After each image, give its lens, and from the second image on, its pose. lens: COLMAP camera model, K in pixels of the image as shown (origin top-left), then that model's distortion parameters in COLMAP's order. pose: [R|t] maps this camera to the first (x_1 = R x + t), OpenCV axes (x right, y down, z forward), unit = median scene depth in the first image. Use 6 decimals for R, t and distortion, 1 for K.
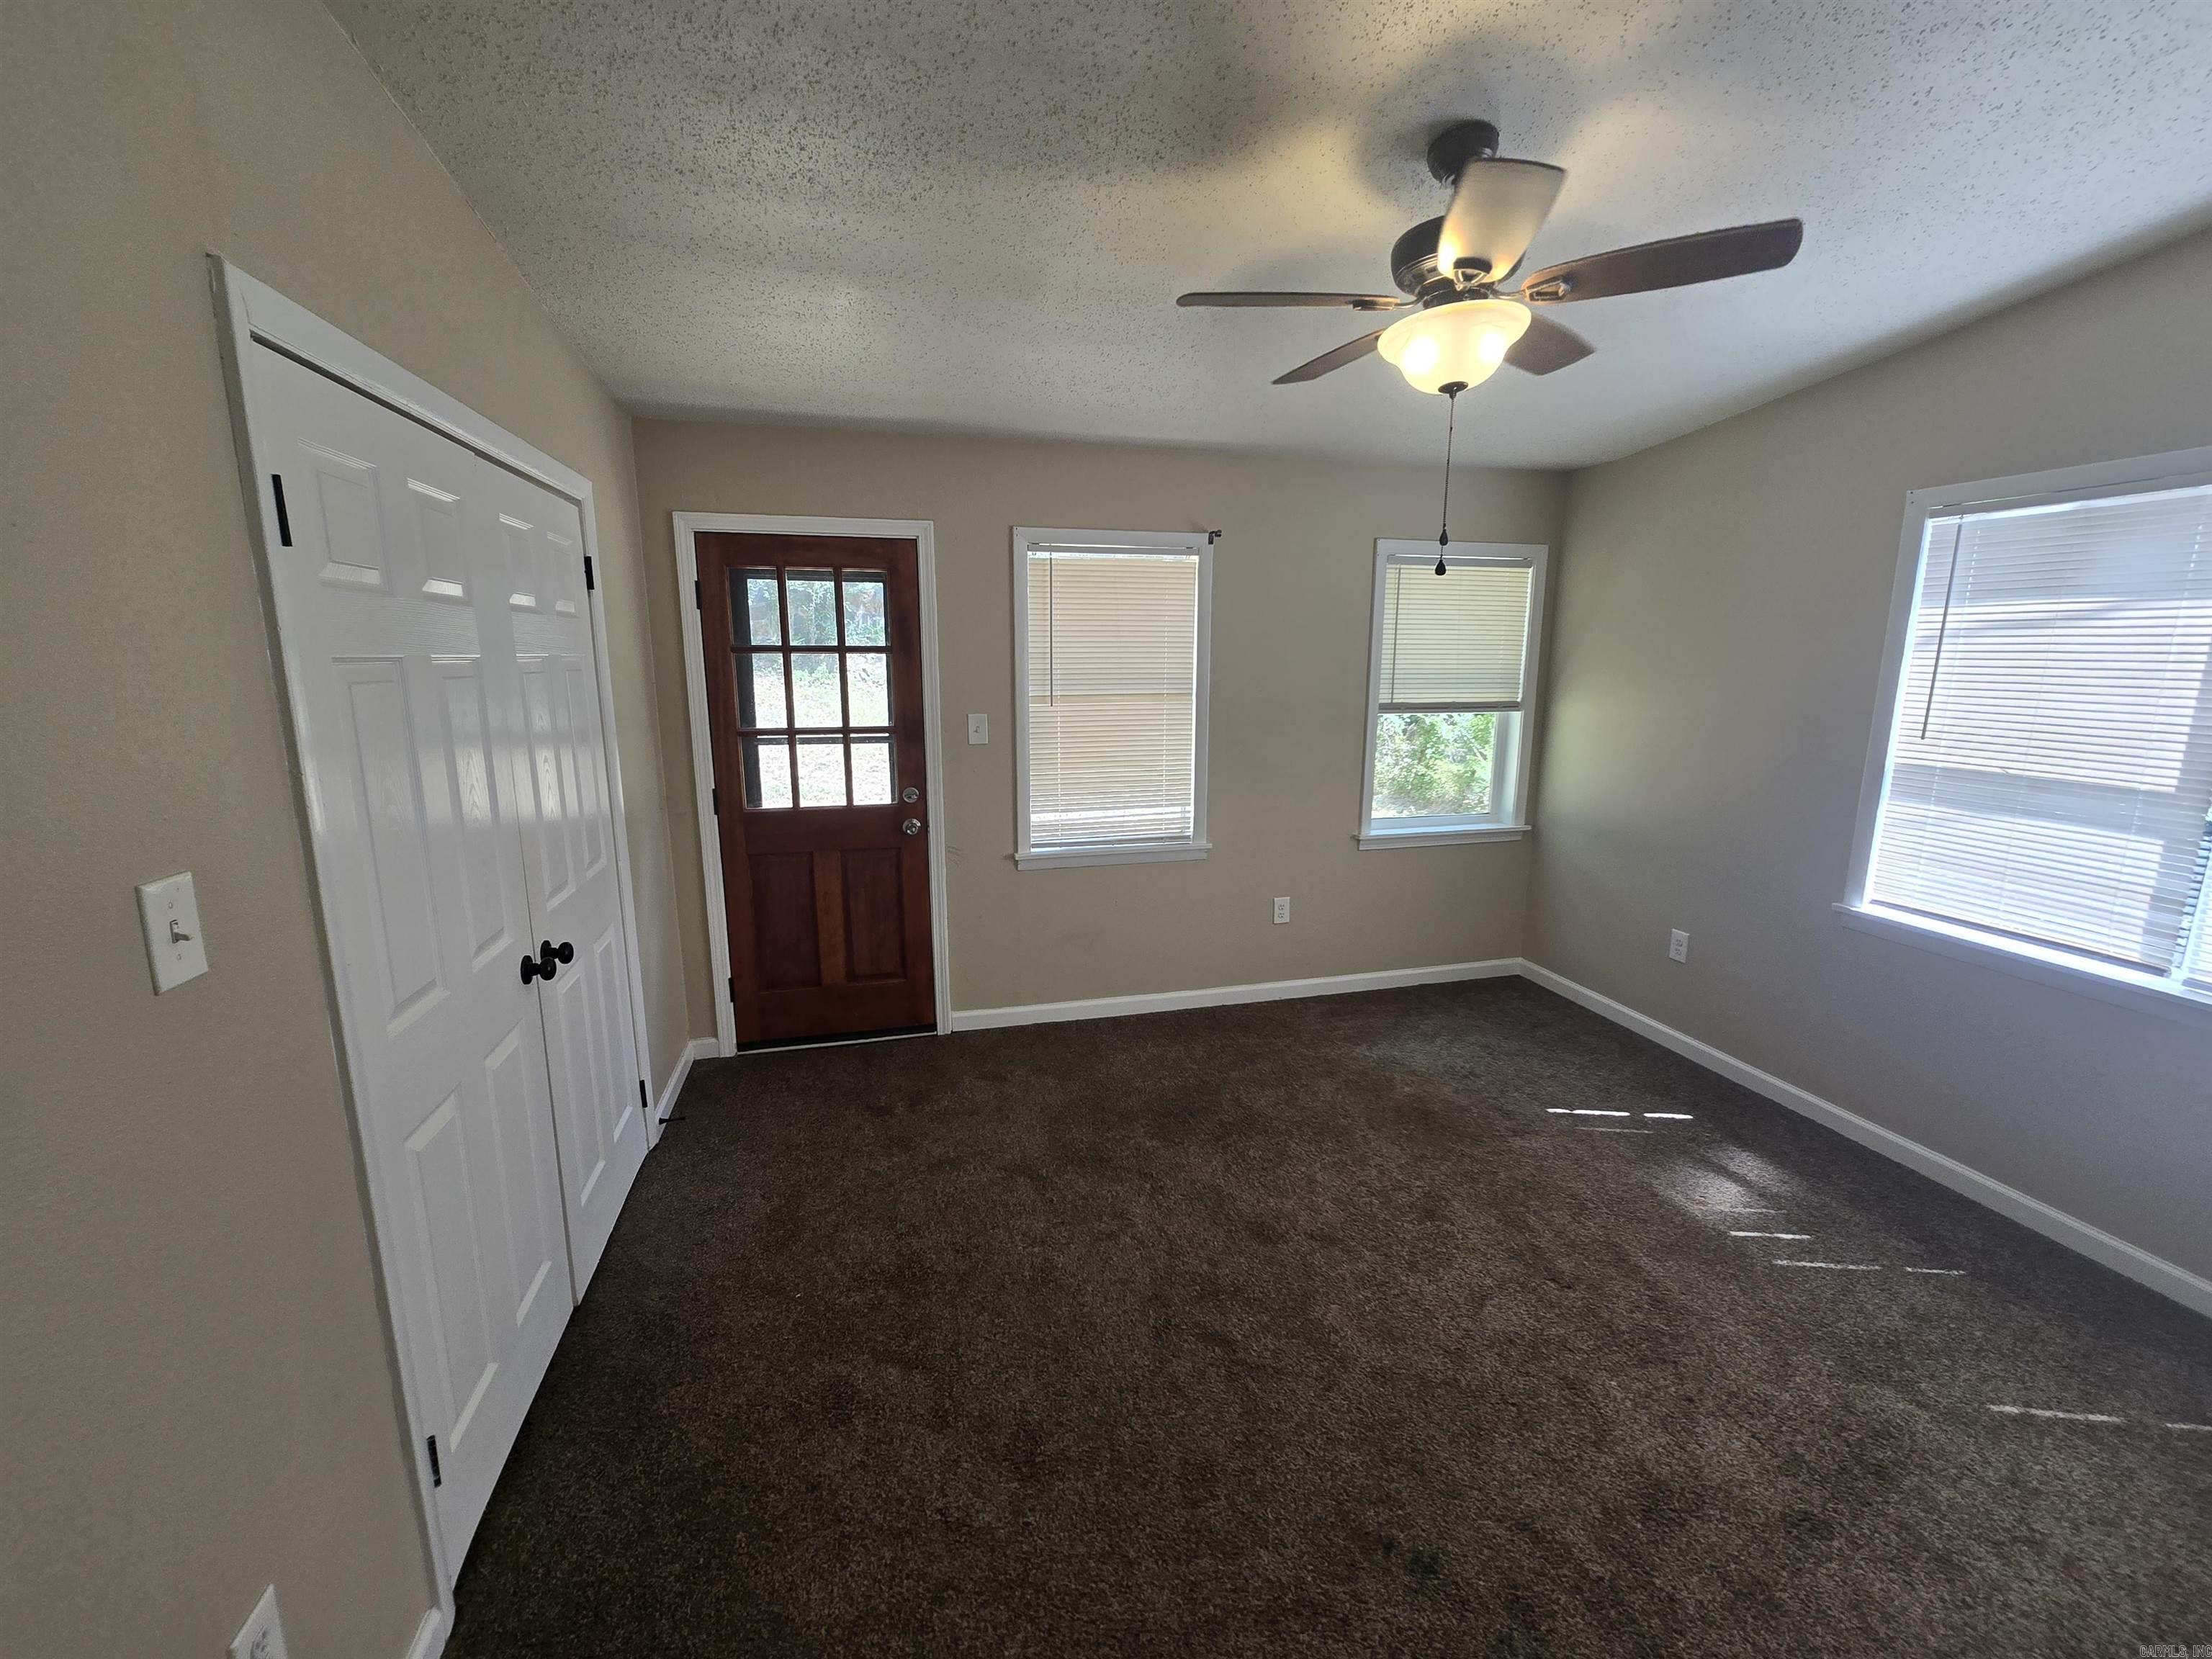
lens RADIAL K [[952.8, 0, 1106.0], [0, 952.8, 829.5], [0, 0, 1]] dist [0.000366, 0.000071]
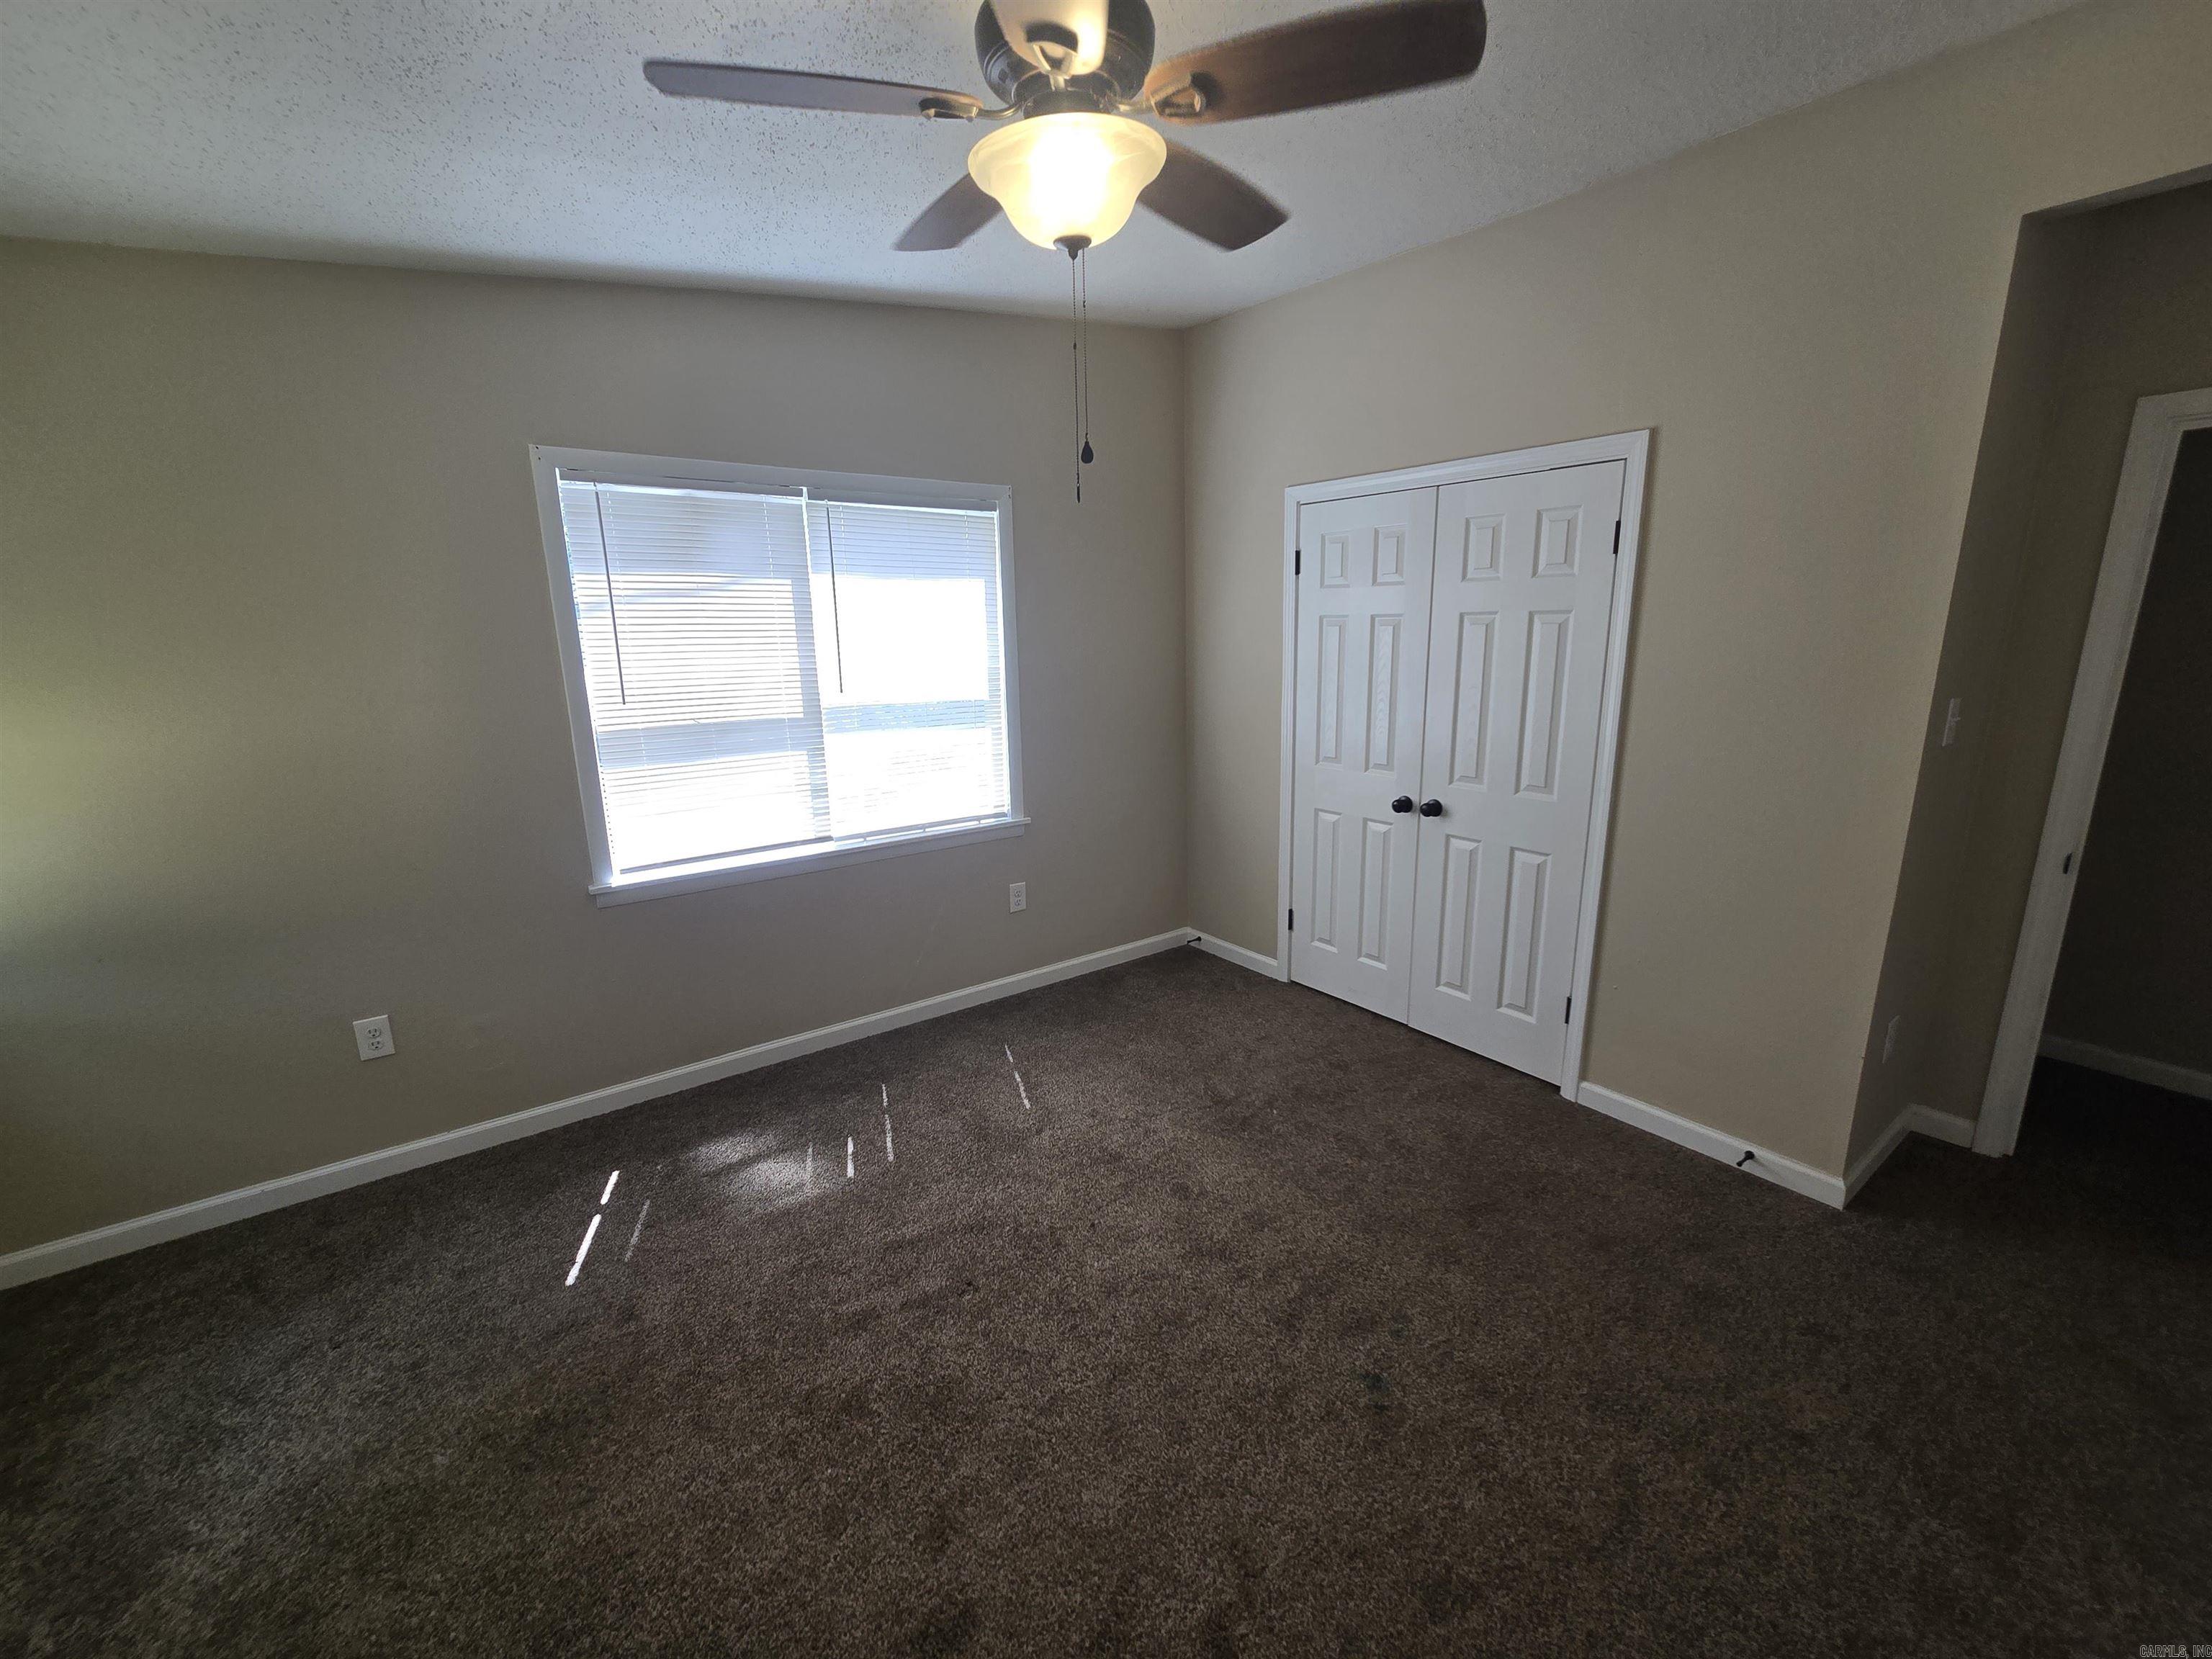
lens RADIAL K [[901.3, 0, 1106.0], [0, 901.3, 829.5], [0, 0, 1]] dist [-0.000570, 0.000112]
pose [[-0.387940, -0.202750, 0.899108, -0.247632], [0.184284, 0.938744, 0.291201, -0.159008], [-0.903074, 0.278660, -0.326813, 0.909188]]
